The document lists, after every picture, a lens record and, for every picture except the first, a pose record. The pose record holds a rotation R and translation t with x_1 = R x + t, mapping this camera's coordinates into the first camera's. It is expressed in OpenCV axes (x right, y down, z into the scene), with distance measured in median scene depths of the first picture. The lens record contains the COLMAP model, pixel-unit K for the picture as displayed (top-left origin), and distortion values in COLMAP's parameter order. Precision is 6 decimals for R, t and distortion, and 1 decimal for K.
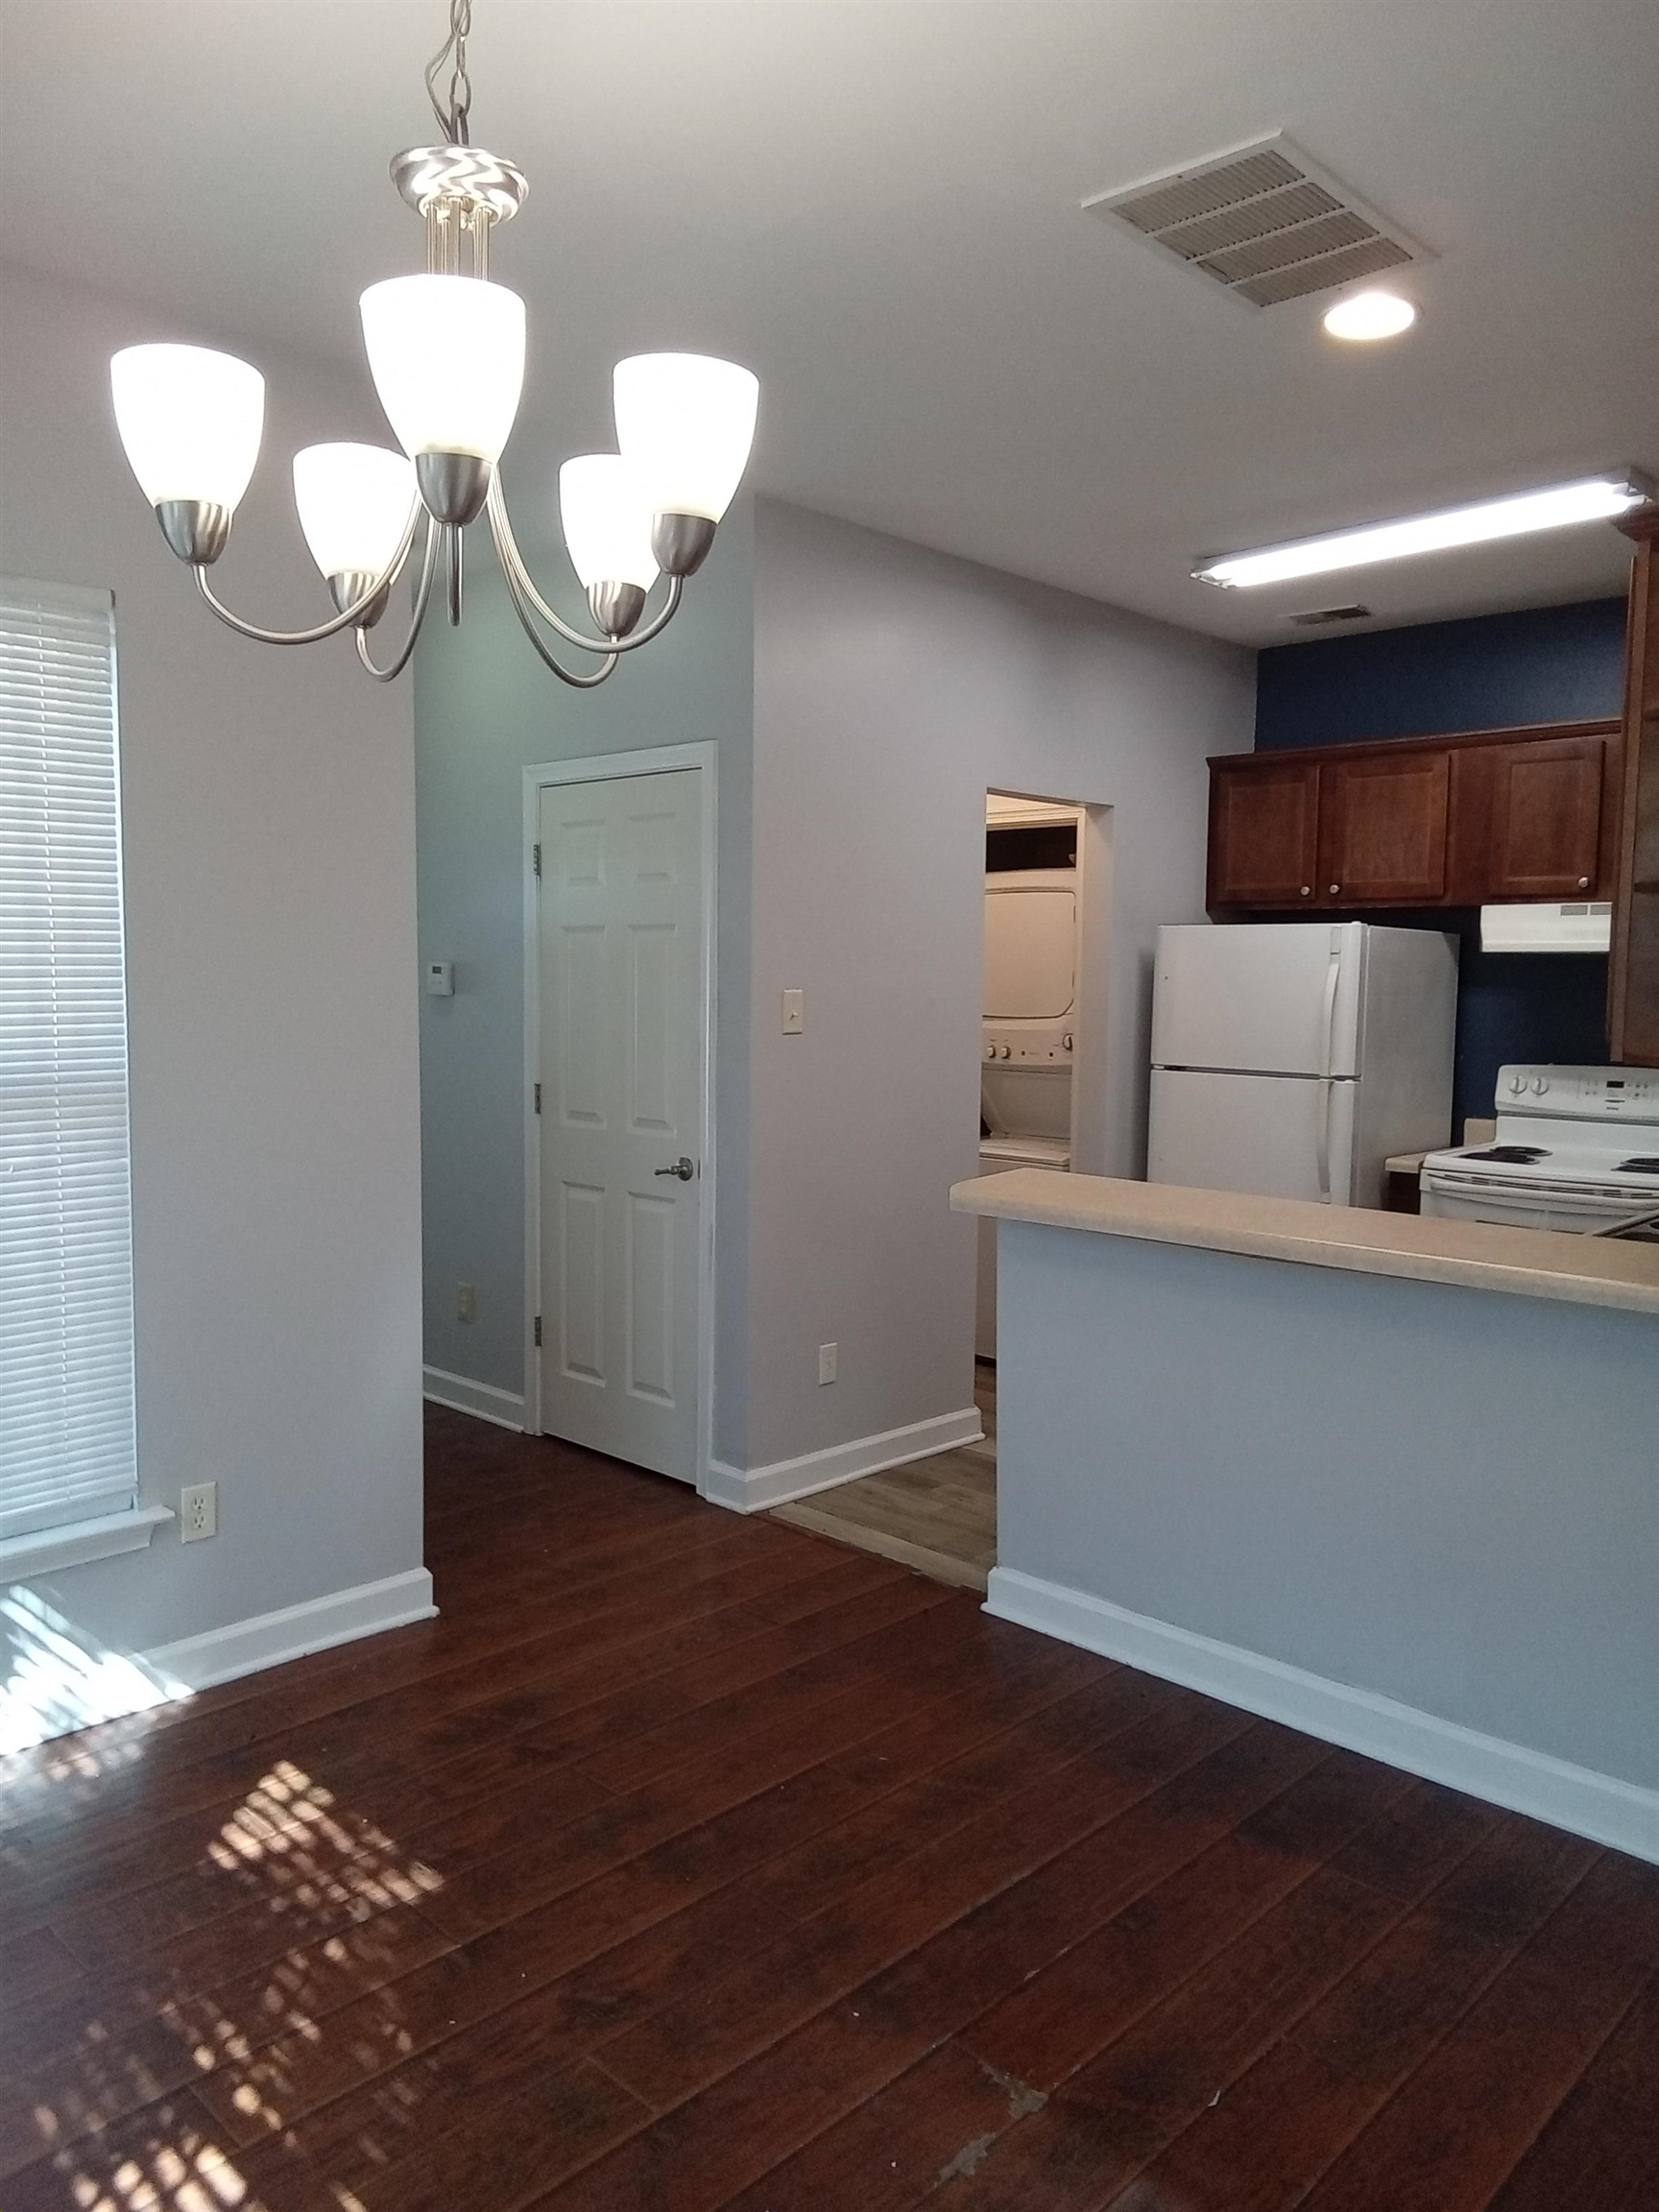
lens RADIAL K [[1581.0, 0, 829.5], [0, 1581.0, 1106.0], [0, 0, 1]] dist [0.003509, -0.005900]
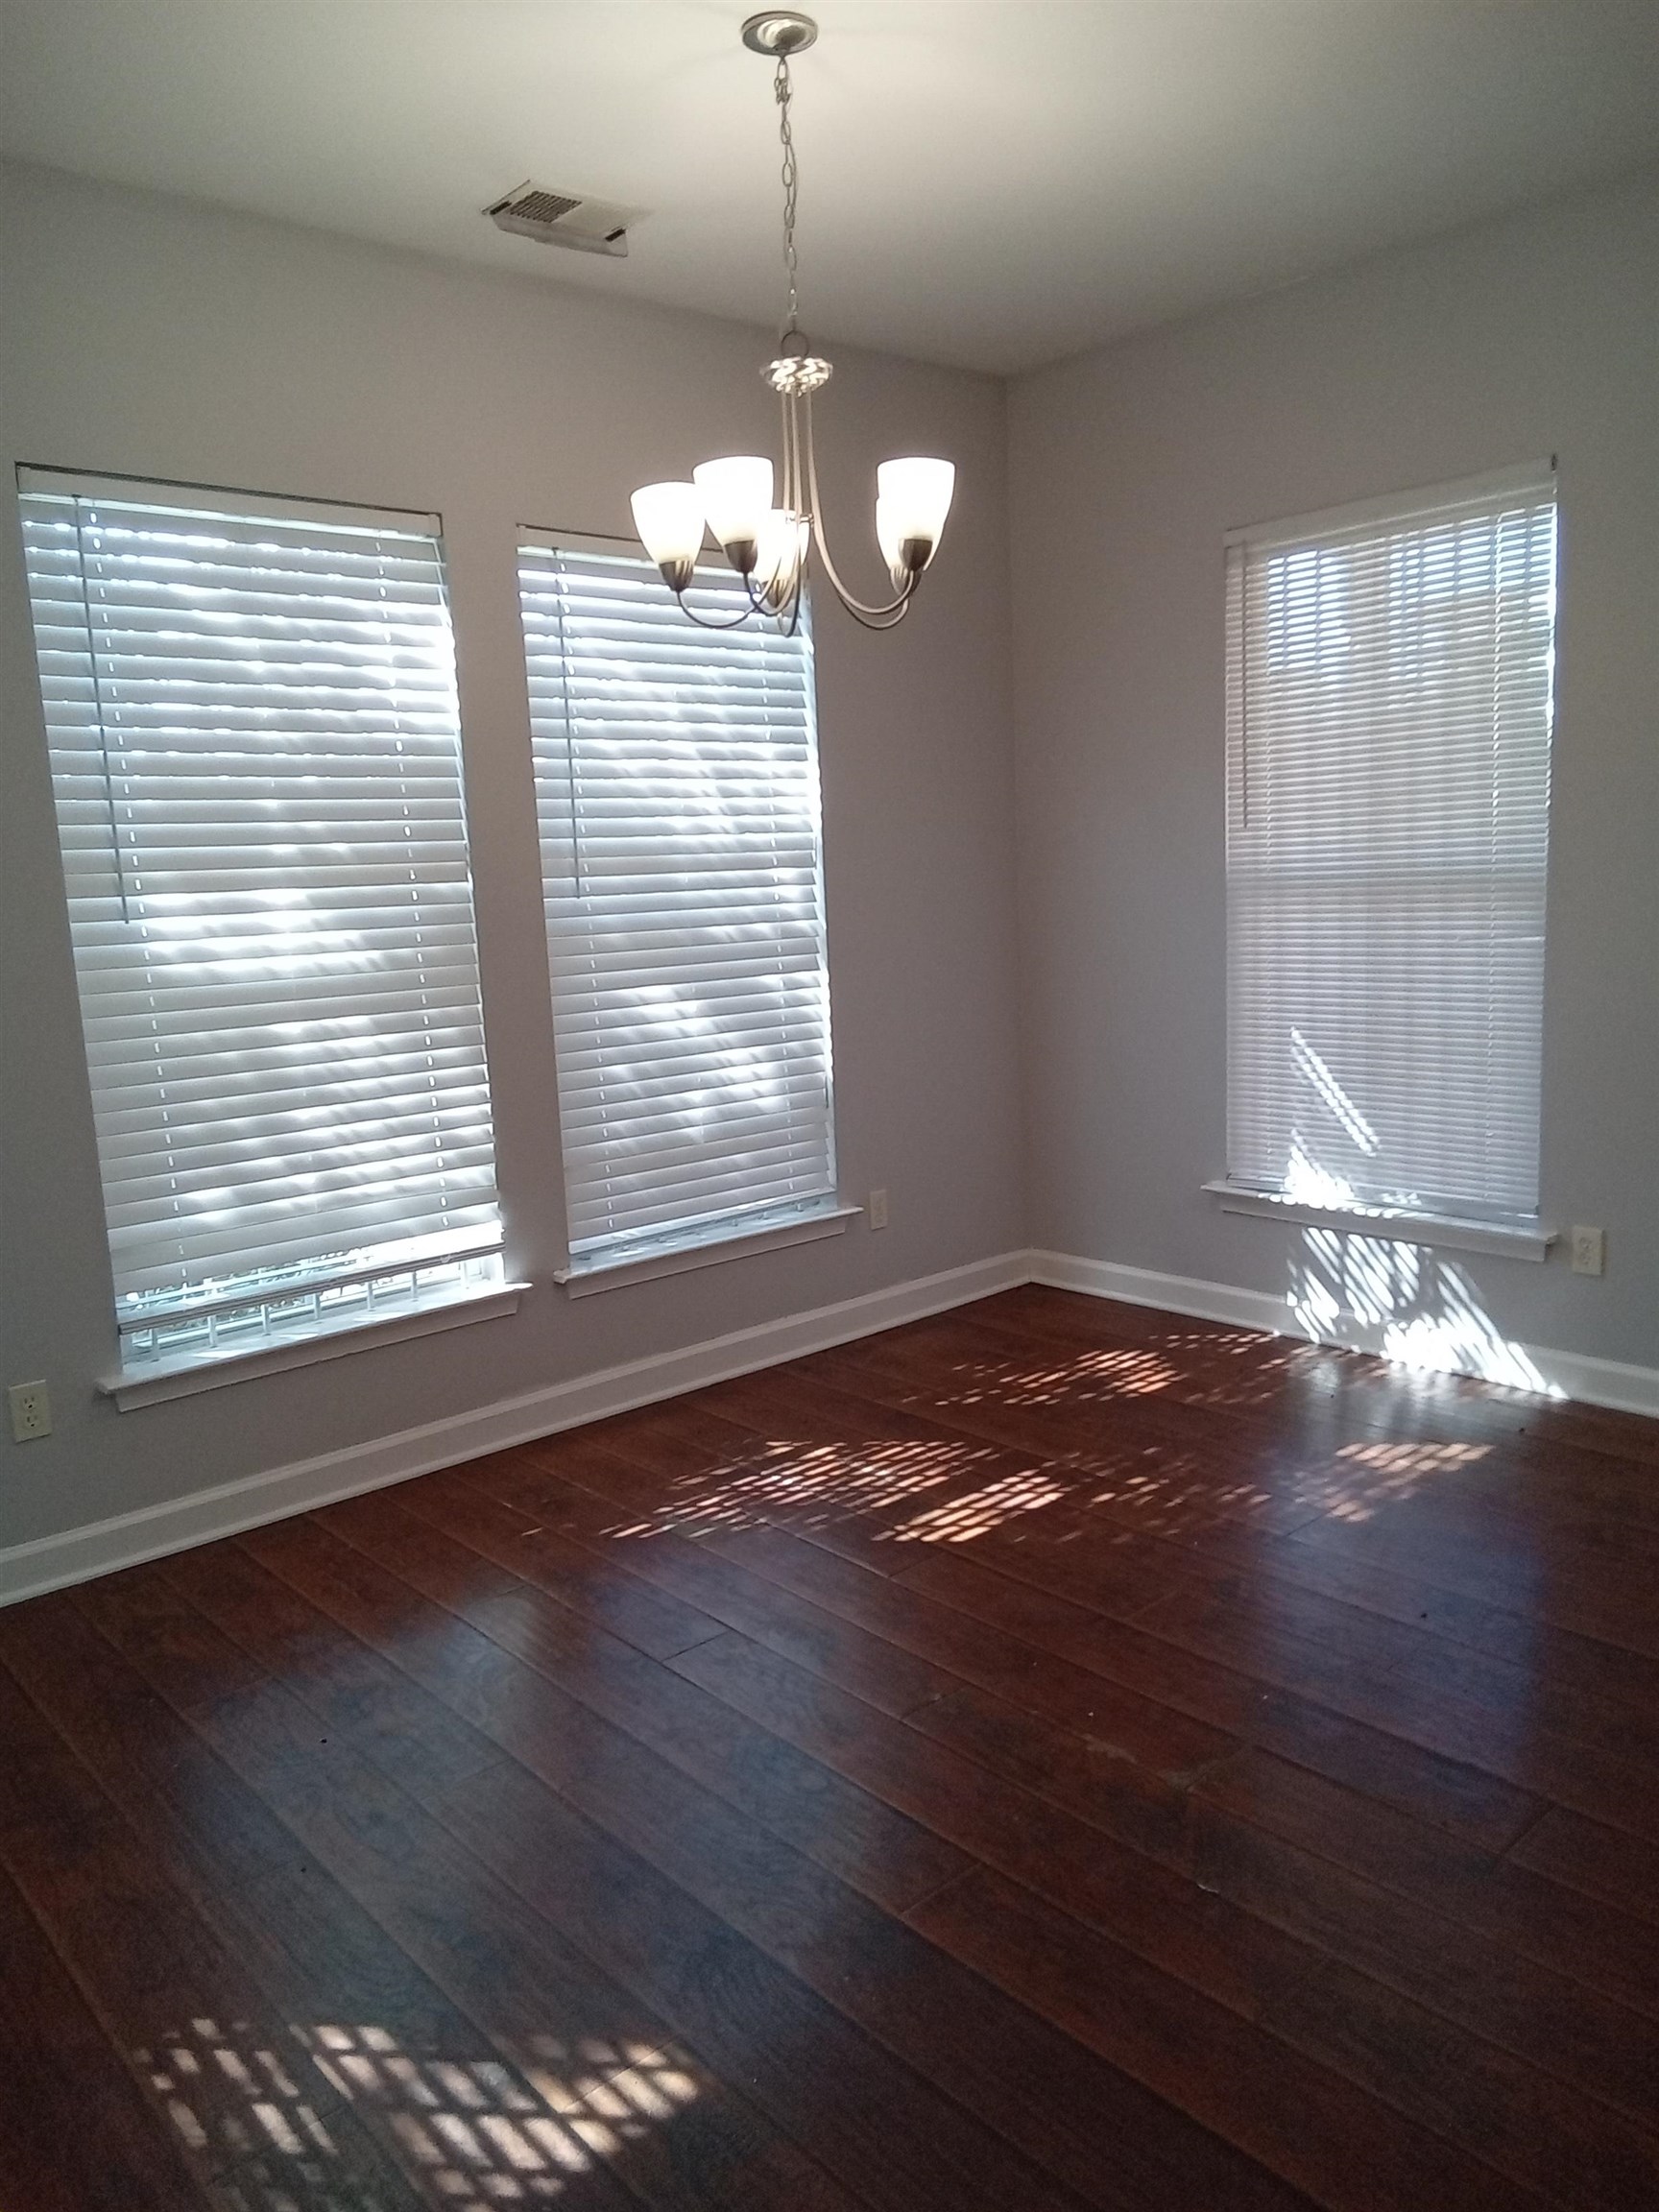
lens RADIAL K [[1556.0, 0, 829.5], [0, 1556.0, 1106.0], [0, 0, 1]] dist [0.035409, -0.054173]
pose [[-0.078184, 0.150721, -0.985480, 0.781741], [-0.037597, 0.987357, 0.153991, -0.003025], [0.996230, 0.049091, -0.071529, 0.542100]]
